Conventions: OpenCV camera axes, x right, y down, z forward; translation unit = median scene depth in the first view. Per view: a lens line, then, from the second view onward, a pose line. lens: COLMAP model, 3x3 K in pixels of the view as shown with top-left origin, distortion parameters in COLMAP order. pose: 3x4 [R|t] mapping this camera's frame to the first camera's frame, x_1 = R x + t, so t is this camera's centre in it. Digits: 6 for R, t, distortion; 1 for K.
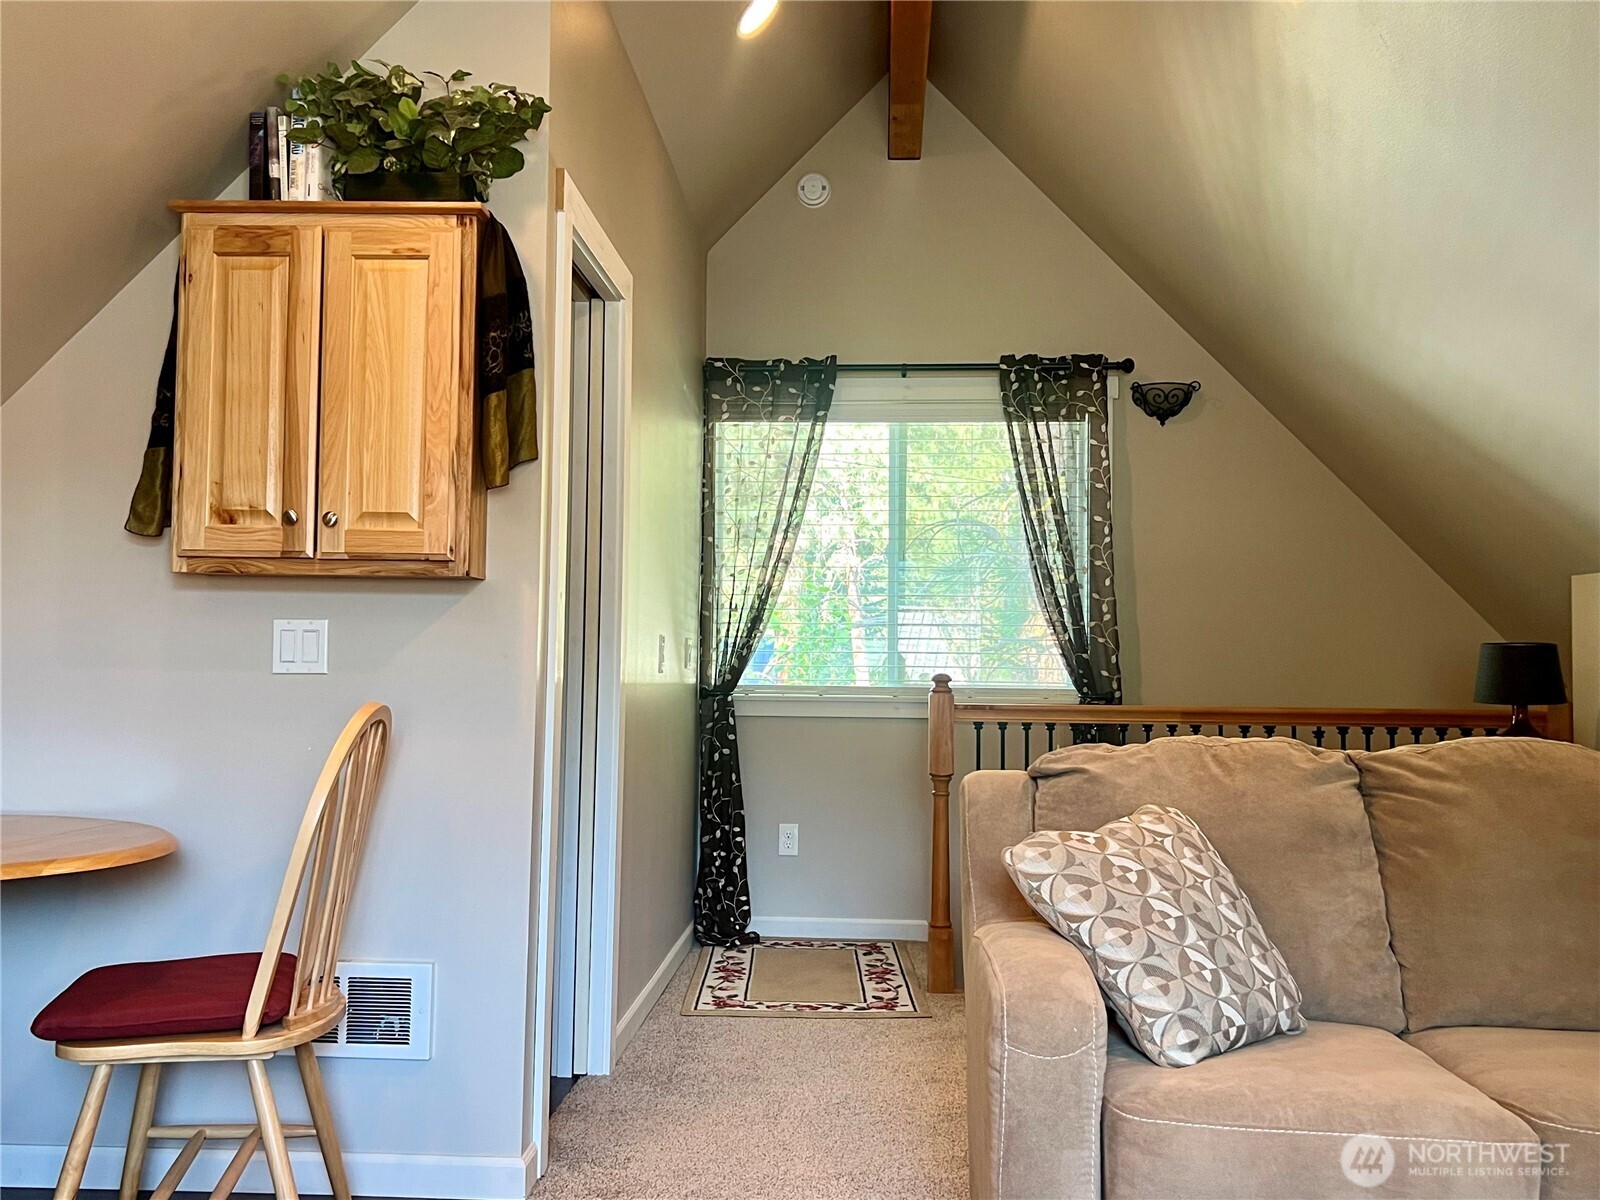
lens RADIAL K [[1552.0, 0, 799.2], [0, 1552.0, 598.7], [0, 0, 1]] dist [0.050056, 0.000000]
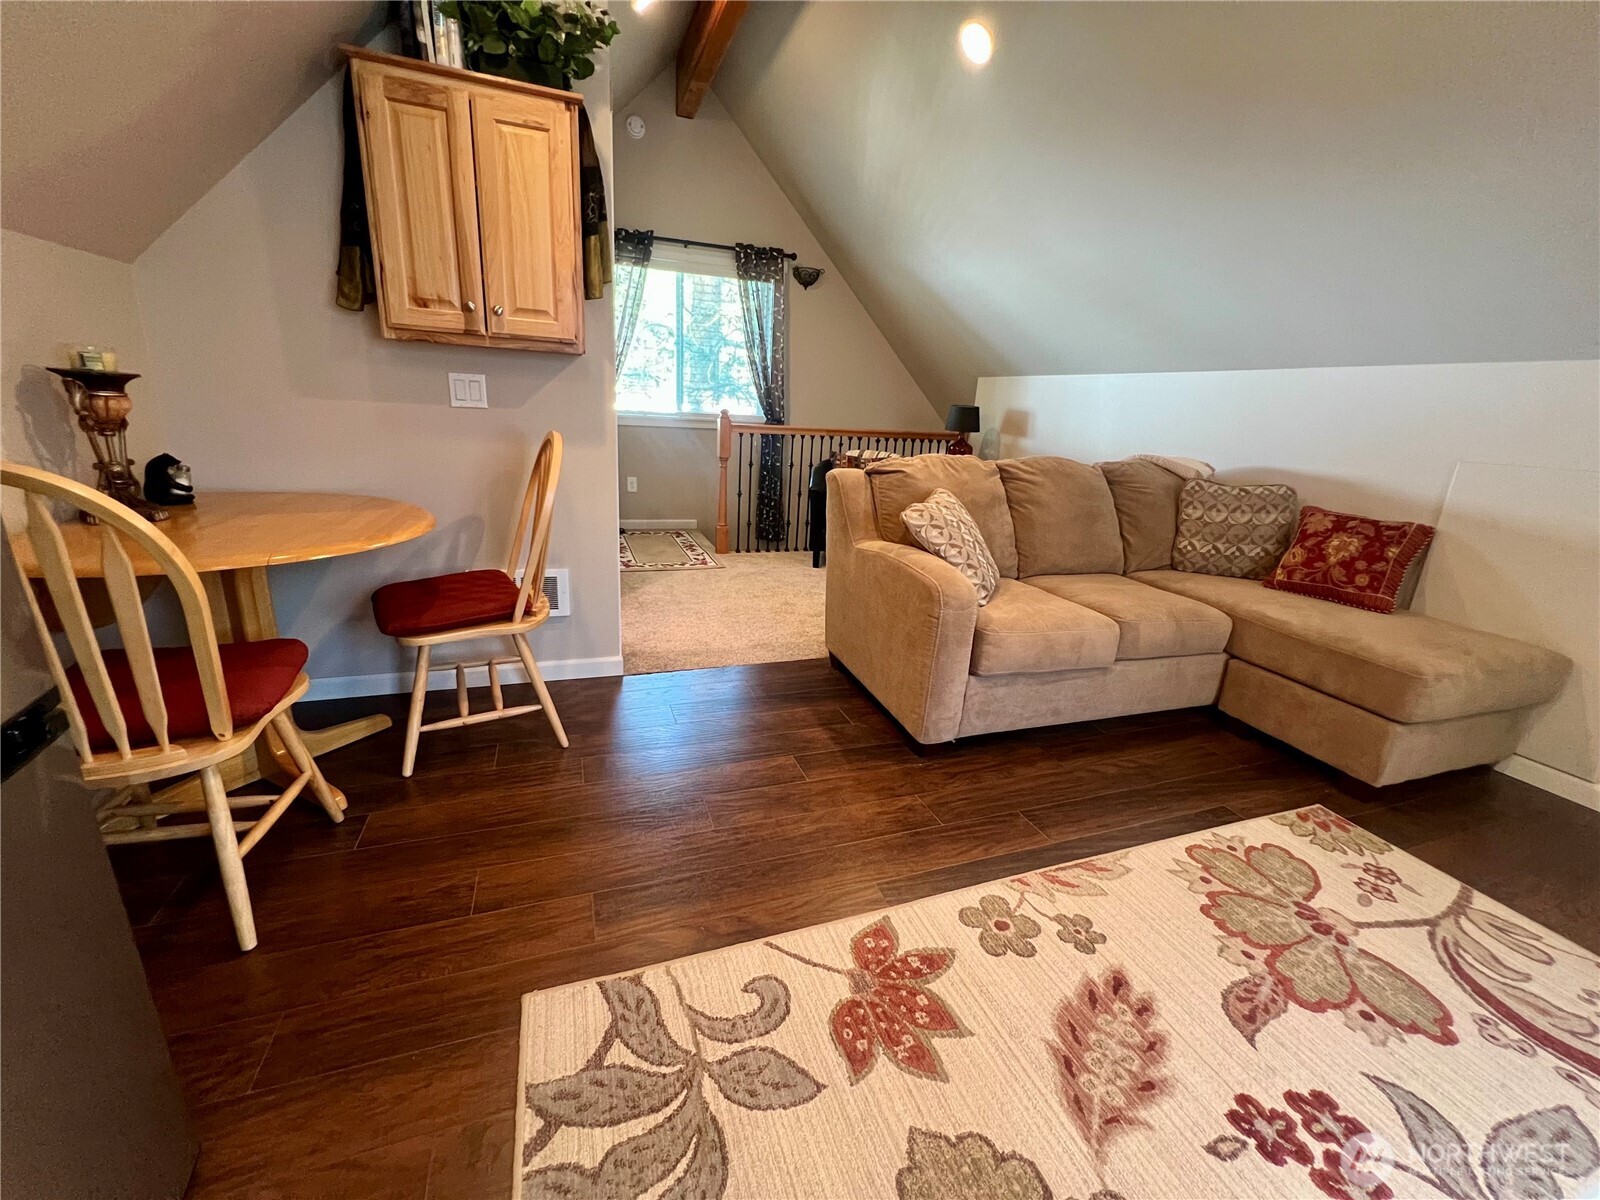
lens RADIAL K [[643.4, 0, 800.6], [0, 643.4, 594.7], [0, 0, 1]] dist [0.002764, 0.000781]
pose [[0.922831, -0.071366, 0.378537, -0.279965], [-0.061692, 0.942622, 0.328112, -0.012029], [-0.380233, -0.326144, 0.865478, 0.207481]]
